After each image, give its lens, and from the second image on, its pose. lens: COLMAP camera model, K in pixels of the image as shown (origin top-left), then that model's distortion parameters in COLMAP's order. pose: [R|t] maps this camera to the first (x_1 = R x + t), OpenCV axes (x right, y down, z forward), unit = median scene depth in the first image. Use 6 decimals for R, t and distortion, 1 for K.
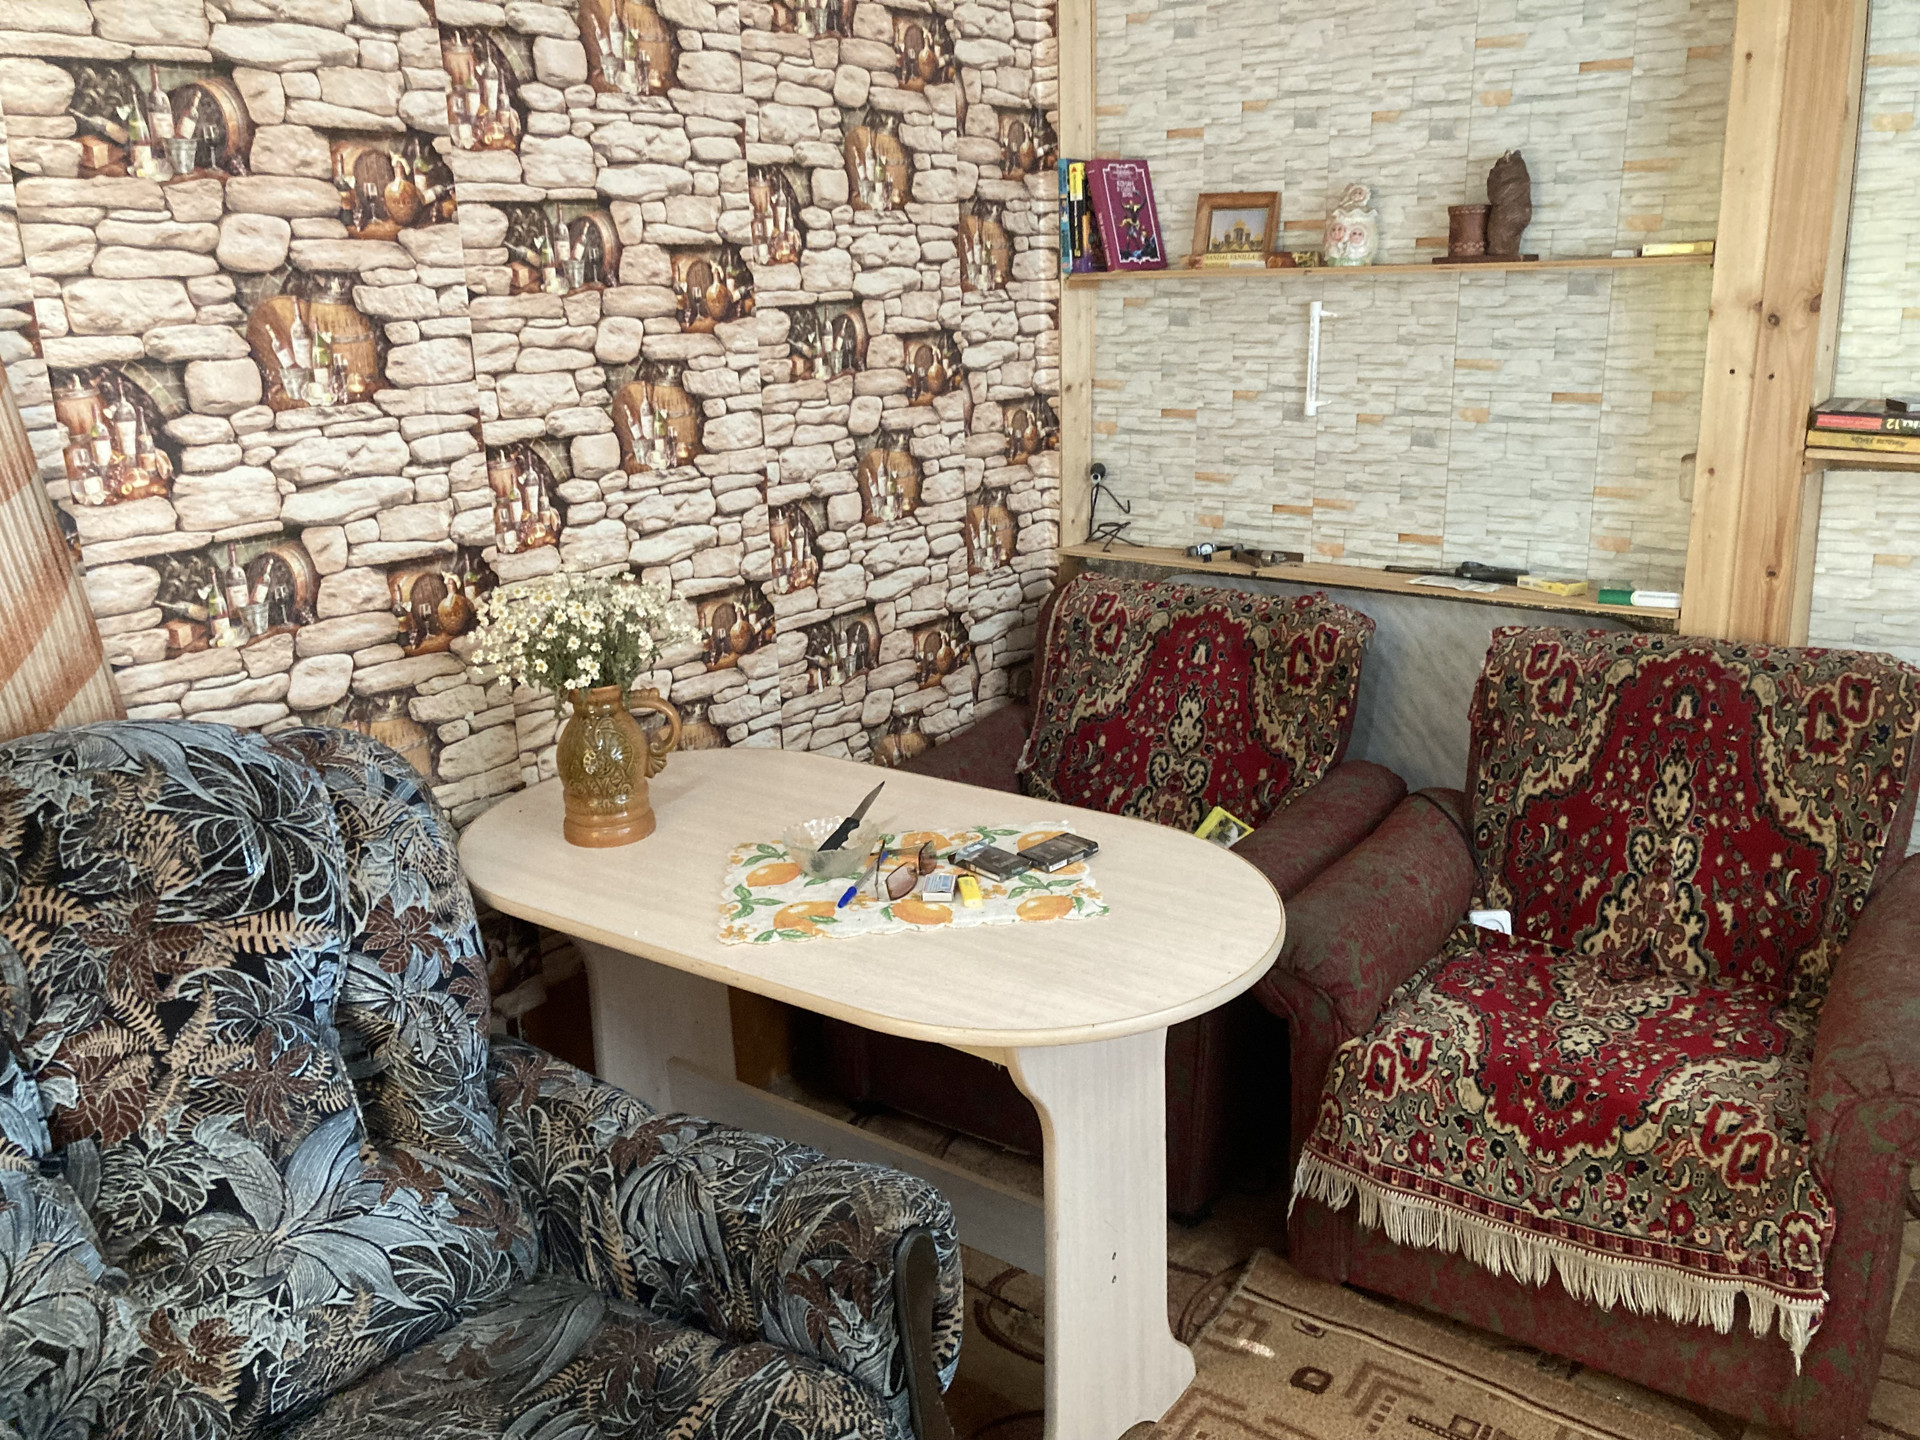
lens RADIAL K [[1680.1, 0, 957.9], [0, 1680.1, 784.4], [0, 0, 1]] dist [0.075557, -0.002756]
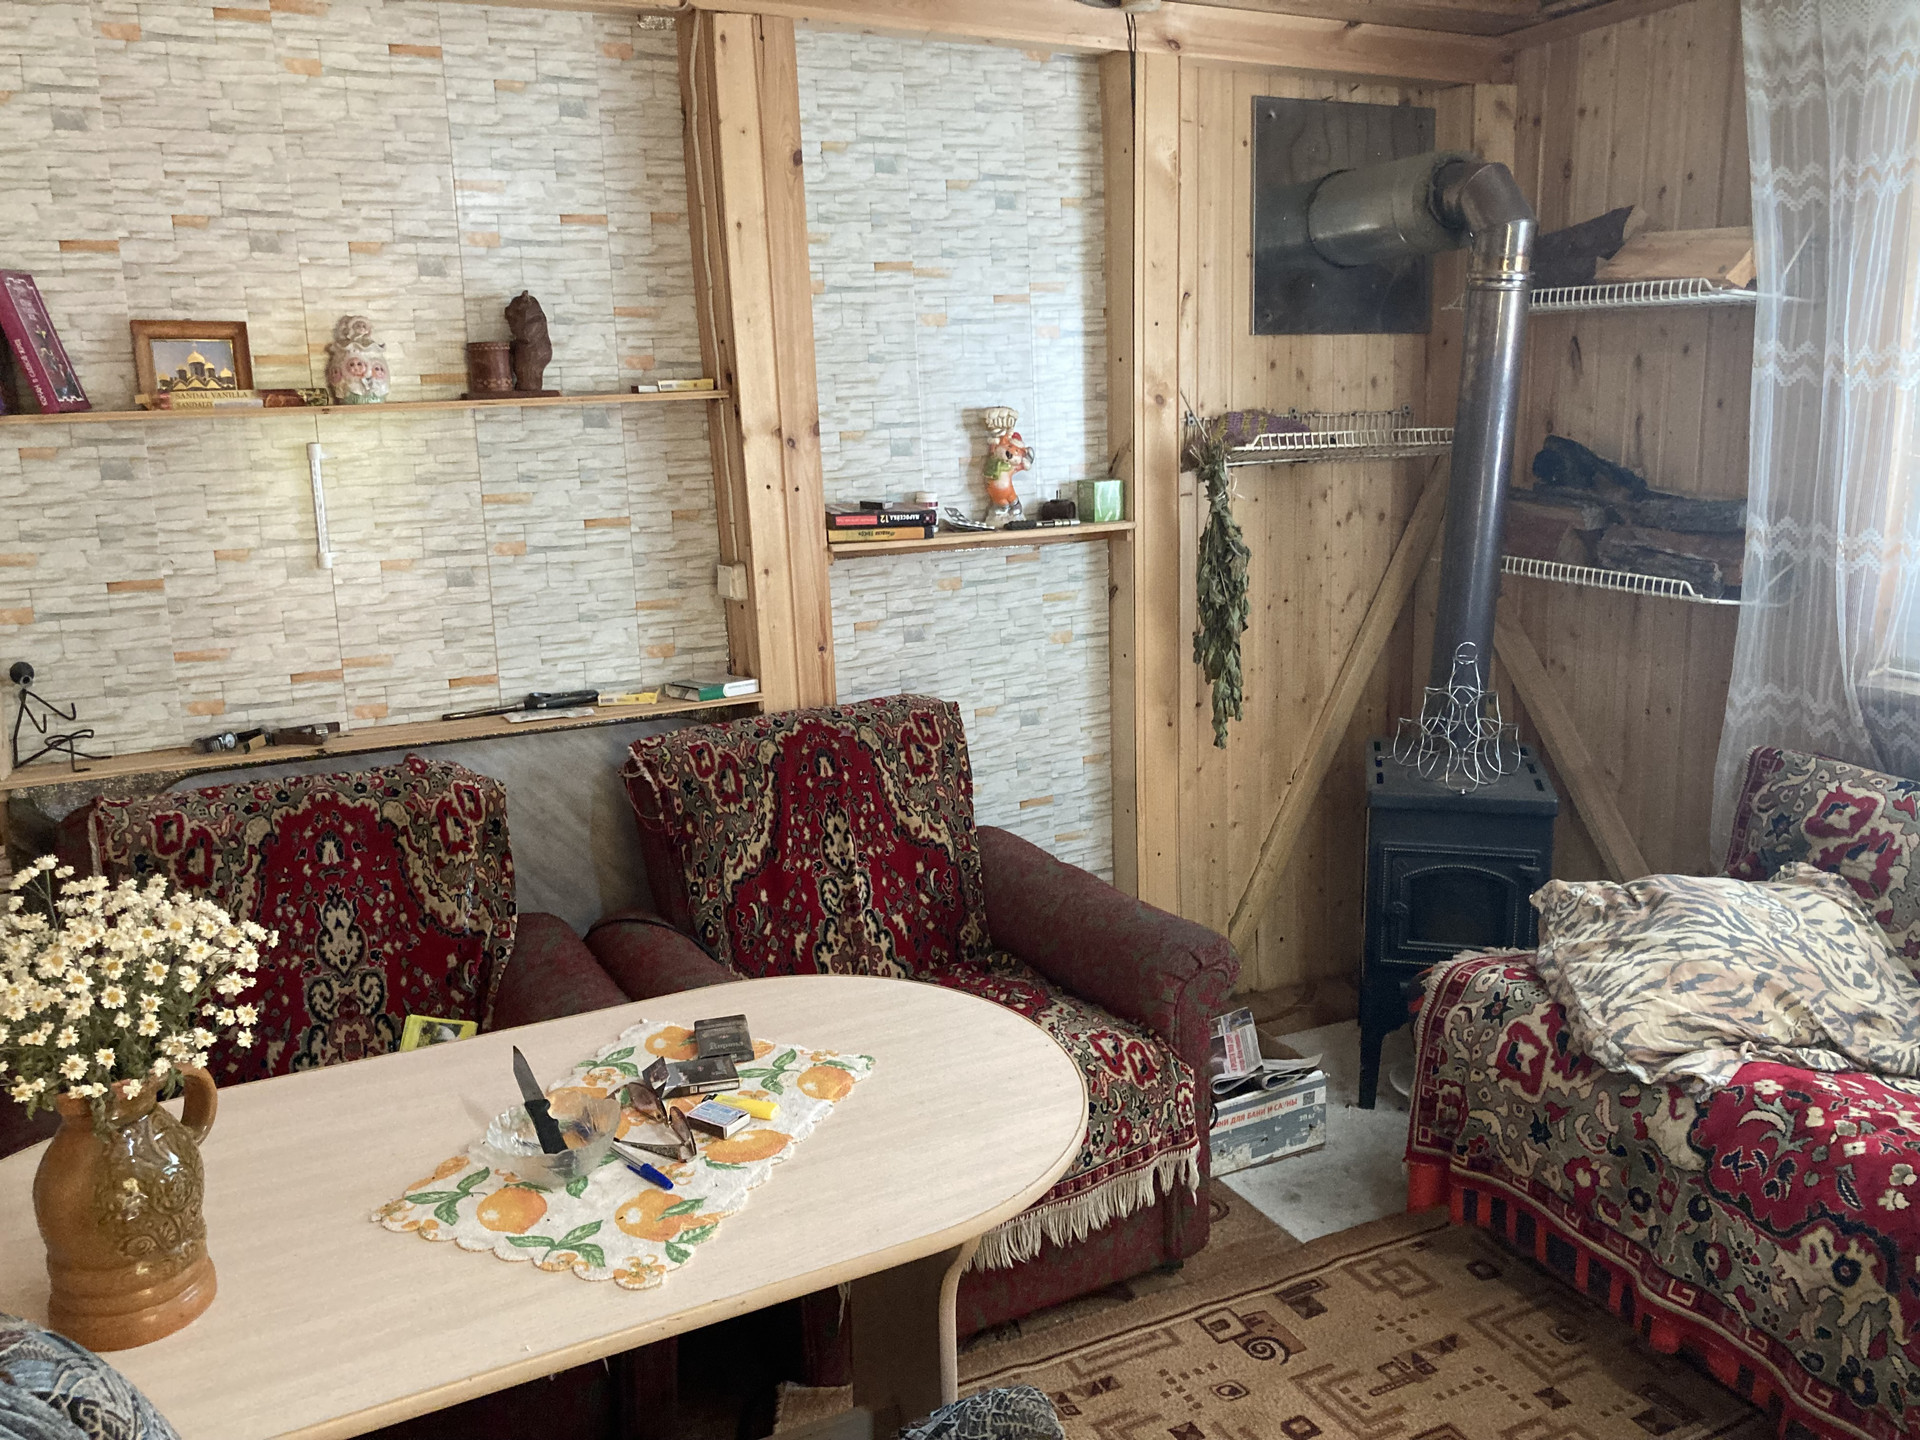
lens RADIAL K [[1540.6, 0, 1073.3], [0, 1540.6, 751.9], [0, 0, 1]] dist [0.117045, -0.105174]
pose [[0.444236, -0.207959, 0.871440, -0.401291], [0.300443, 0.950942, 0.073774, -0.079145], [-0.844031, 0.229045, 0.484923, 0.330015]]
